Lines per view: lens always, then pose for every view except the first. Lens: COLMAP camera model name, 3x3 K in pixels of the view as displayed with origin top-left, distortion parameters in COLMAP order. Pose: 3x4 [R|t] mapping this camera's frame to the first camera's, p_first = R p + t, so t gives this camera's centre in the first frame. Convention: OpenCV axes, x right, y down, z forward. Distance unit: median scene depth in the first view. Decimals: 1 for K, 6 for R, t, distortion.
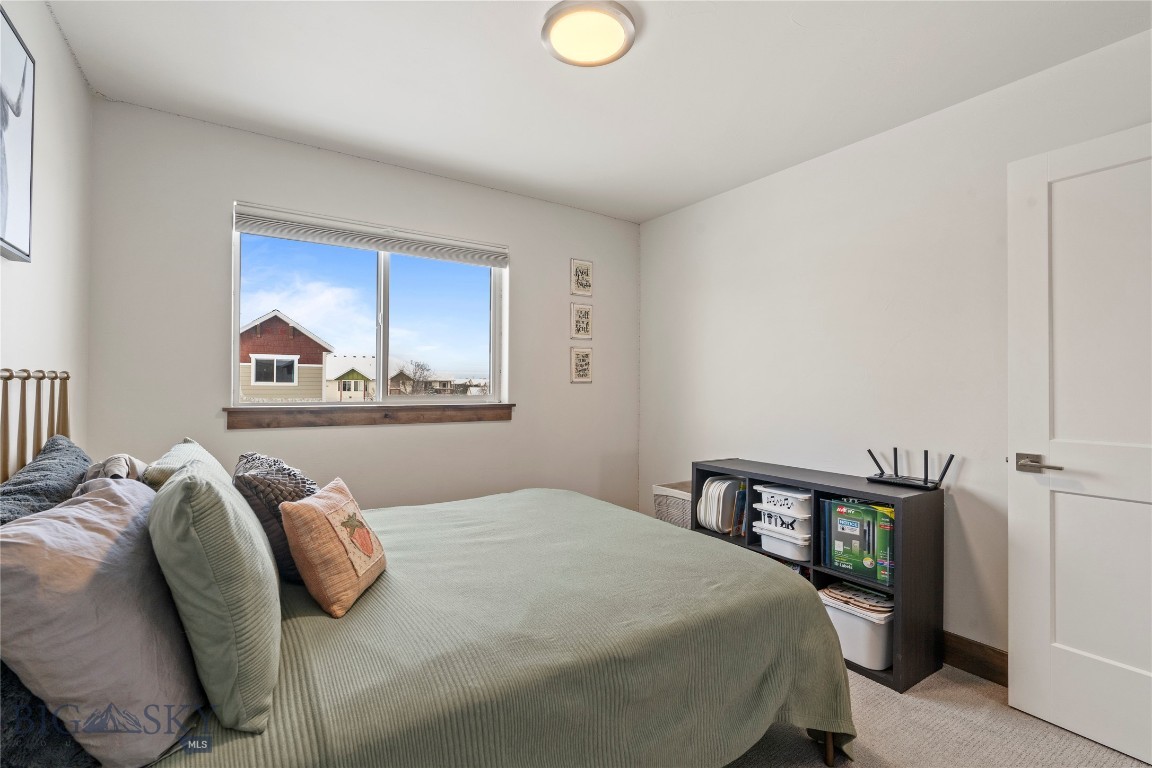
lens RADIAL K [[520.1, 0, 570.2], [0, 520.1, 384.2], [0, 0, 1]] dist [-0.009930, 0.004021]
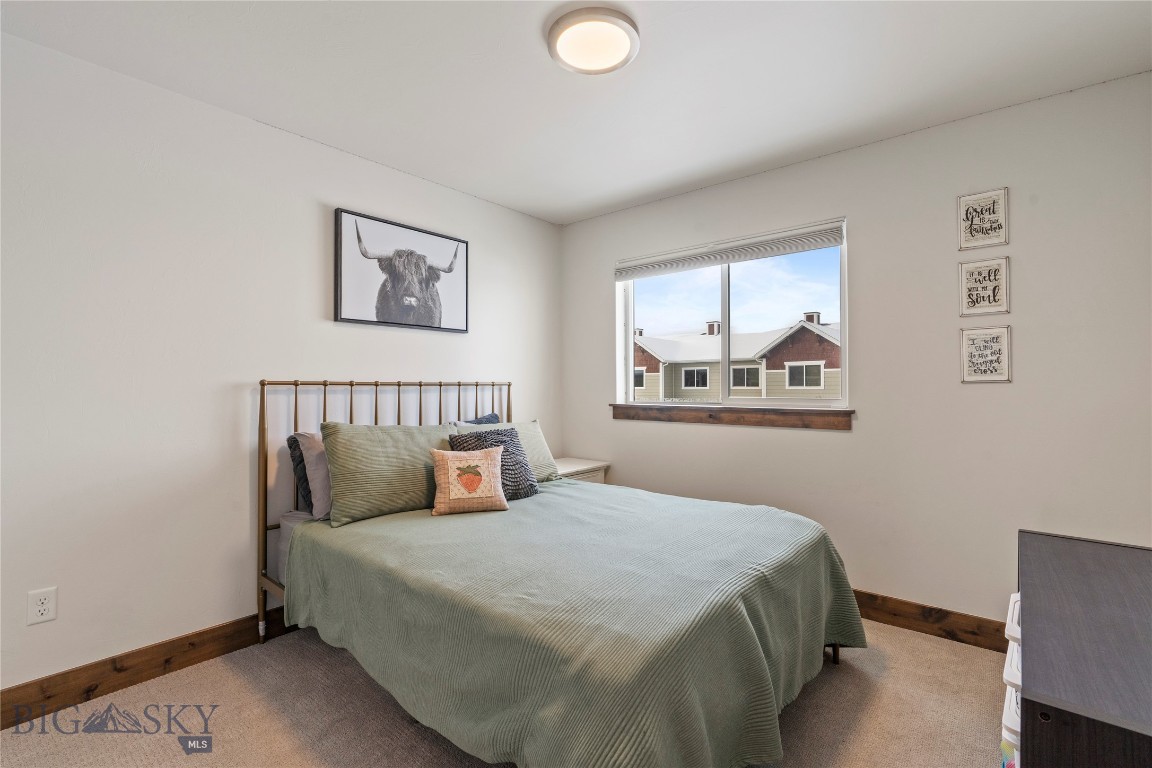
lens RADIAL K [[520.1, 0, 573.5], [0, 520.1, 383.7], [0, 0, 1]] dist [-0.009930, 0.004021]
pose [[0.273711, -0.014153, -0.961708, 0.500777], [0.003413, 0.999900, -0.013744, 0.005701], [0.961806, 0.000480, 0.273732, 0.339802]]
